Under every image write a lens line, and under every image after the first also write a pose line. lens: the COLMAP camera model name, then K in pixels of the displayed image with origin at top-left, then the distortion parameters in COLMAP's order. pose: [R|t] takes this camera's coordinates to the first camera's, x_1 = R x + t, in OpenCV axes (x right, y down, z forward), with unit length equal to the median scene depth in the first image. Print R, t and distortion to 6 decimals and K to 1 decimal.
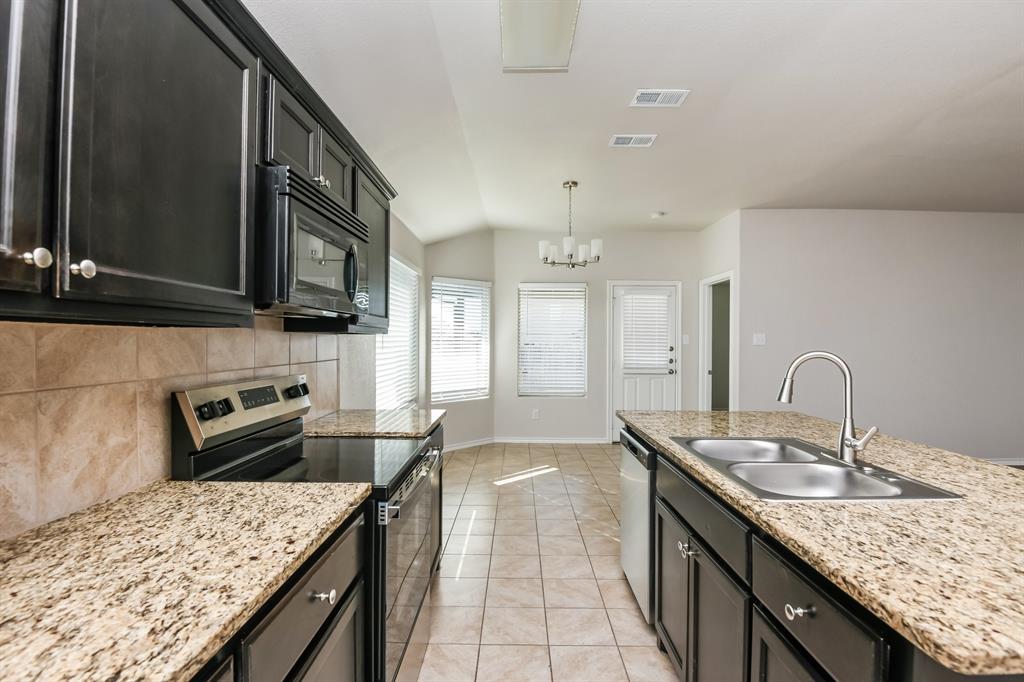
lens RADIAL K [[493.3, 0, 513.4], [0, 493.3, 341.7], [0, 0, 1]] dist [-0.018409, -0.000021]
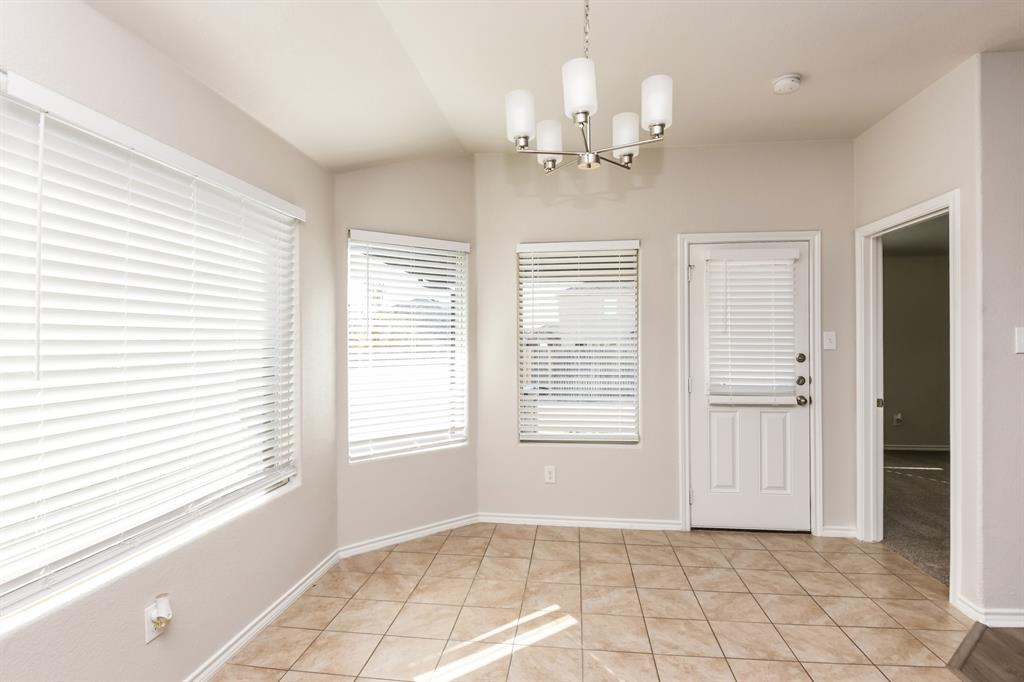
lens RADIAL K [[493.3, 0, 514.4], [0, 493.3, 340.6], [0, 0, 1]] dist [-0.018409, -0.000021]
pose [[0.993764, -0.007483, -0.111250, 0.069418], [0.007090, 0.999967, -0.003926, -0.004763], [0.111276, 0.003112, 0.993785, 0.436529]]
